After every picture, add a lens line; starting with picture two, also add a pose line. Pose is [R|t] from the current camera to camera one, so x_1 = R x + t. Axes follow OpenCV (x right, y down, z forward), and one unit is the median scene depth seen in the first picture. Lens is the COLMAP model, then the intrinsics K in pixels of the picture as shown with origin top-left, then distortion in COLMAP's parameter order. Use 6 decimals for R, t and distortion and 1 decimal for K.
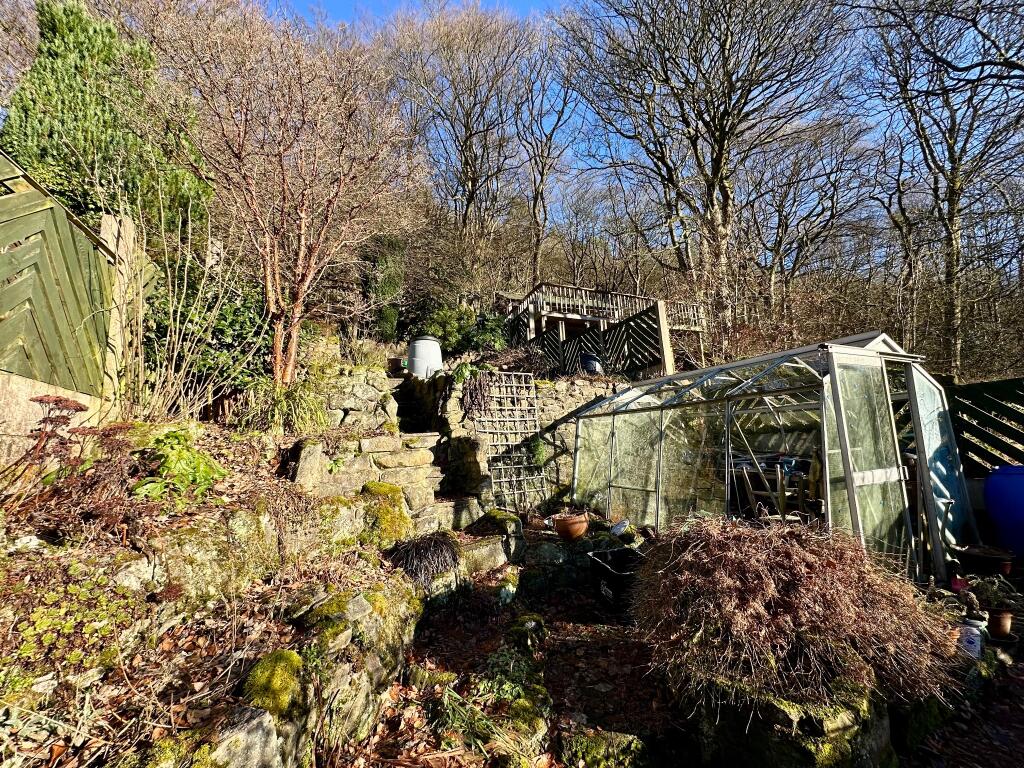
lens RADIAL K [[406.9, 0, 512.0], [0, 406.9, 383.6], [0, 0, 1]] dist [-0.002996, 0.000144]
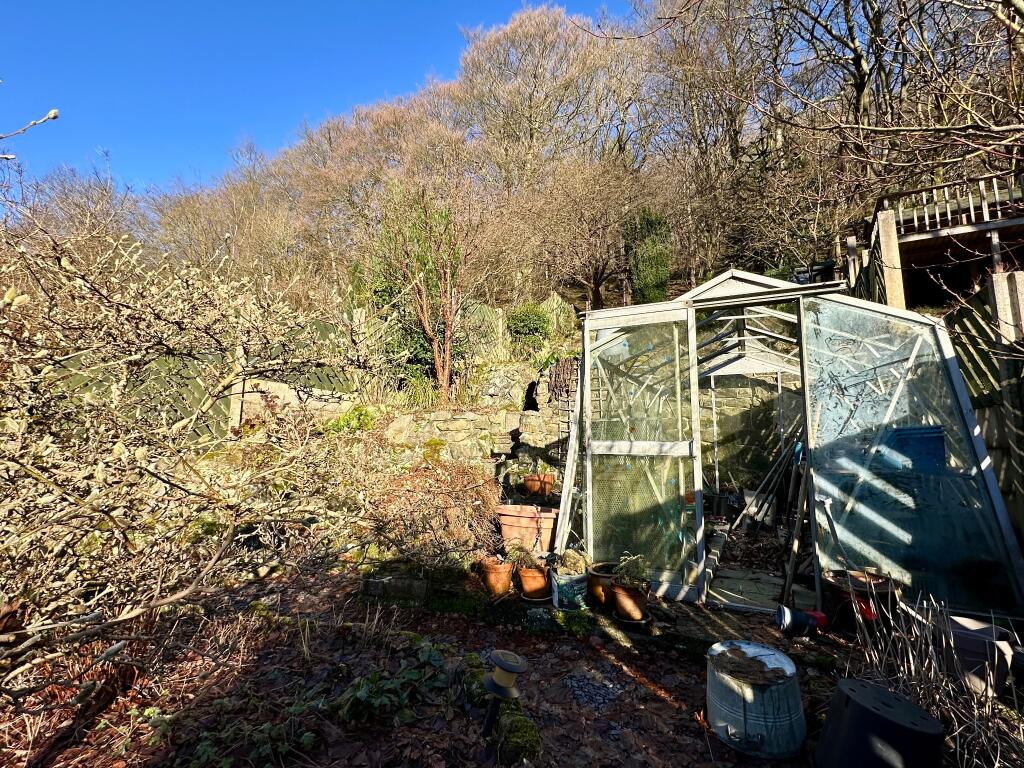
lens RADIAL K [[474.3, 0, 510.5], [0, 474.3, 382.8], [0, 0, 1]] dist [-0.000240, 0.000094]
pose [[0.589136, -0.055974, -0.806093, 1.292154], [0.082112, 0.996581, -0.009190, 0.056927], [0.803851, -0.060776, 0.591718, 0.123811]]
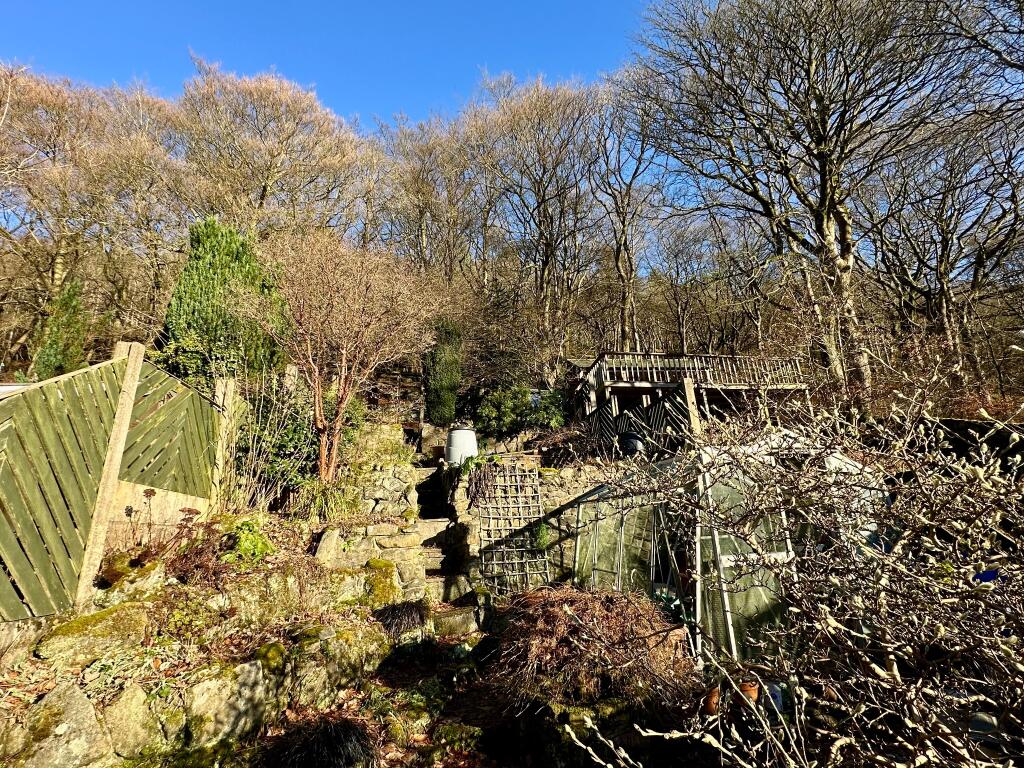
lens RADIAL K [[474.3, 0, 513.1], [0, 474.3, 383.5], [0, 0, 1]] dist [-0.000240, 0.000094]
pose [[0.970958, -0.068033, -0.229375, 0.464098], [0.034583, 0.988559, -0.146819, -0.077372], [0.236739, 0.134623, 0.962201, -0.438481]]
